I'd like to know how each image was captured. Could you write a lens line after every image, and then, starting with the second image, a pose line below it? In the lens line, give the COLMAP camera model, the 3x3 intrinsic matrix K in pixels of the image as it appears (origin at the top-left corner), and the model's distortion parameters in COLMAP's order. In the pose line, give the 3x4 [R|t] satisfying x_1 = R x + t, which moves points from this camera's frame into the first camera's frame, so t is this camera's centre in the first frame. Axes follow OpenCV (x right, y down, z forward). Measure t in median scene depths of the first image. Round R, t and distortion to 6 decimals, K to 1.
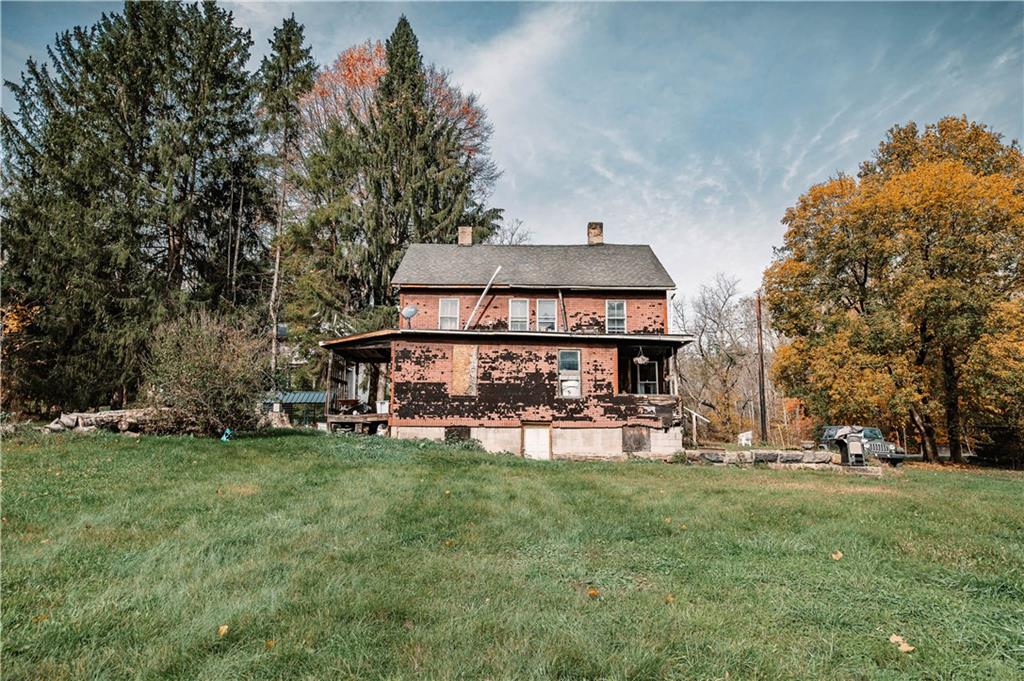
lens RADIAL K [[664.6, 0, 516.1], [0, 664.6, 339.6], [0, 0, 1]] dist [0.011793, -0.012094]
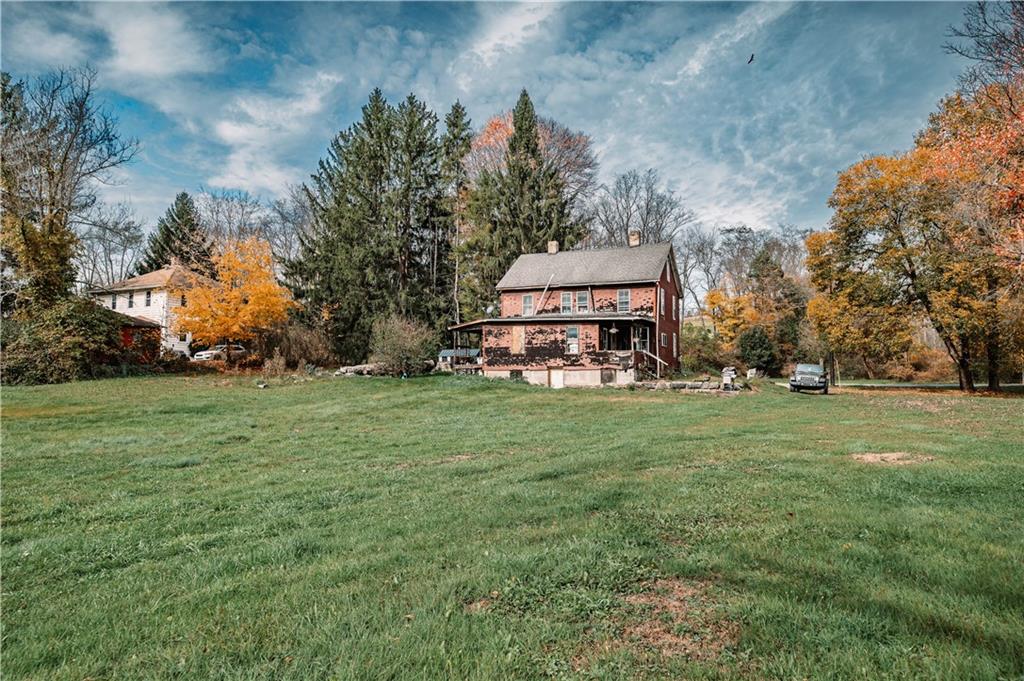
lens RADIAL K [[664.6, 0, 519.0], [0, 664.6, 343.6], [0, 0, 1]] dist [0.011793, -0.012094]
pose [[0.919895, -0.027801, -0.391177, 0.643732], [0.069622, 0.993216, 0.093135, -0.115600], [0.385934, -0.112909, 0.915591, -0.691827]]
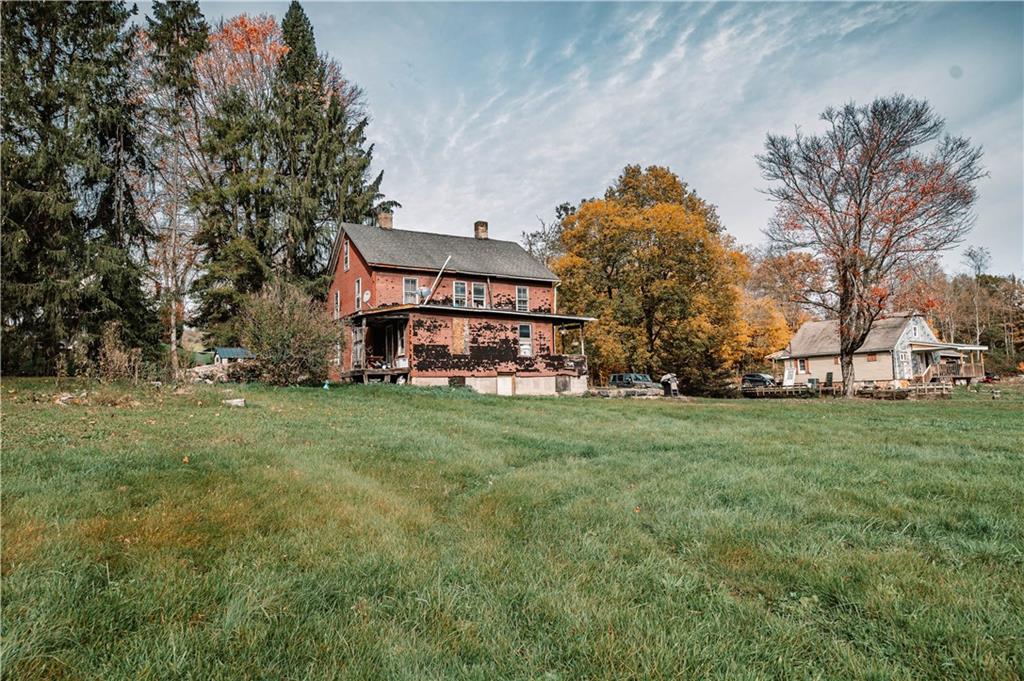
lens RADIAL K [[664.6, 0, 531.8], [0, 664.6, 335.5], [0, 0, 1]] dist [0.011793, -0.012094]
pose [[0.853662, 0.020440, 0.520427, -0.670326], [-0.055357, 0.997130, 0.051639, -0.035670], [-0.517878, -0.072892, 0.852343, -0.260799]]
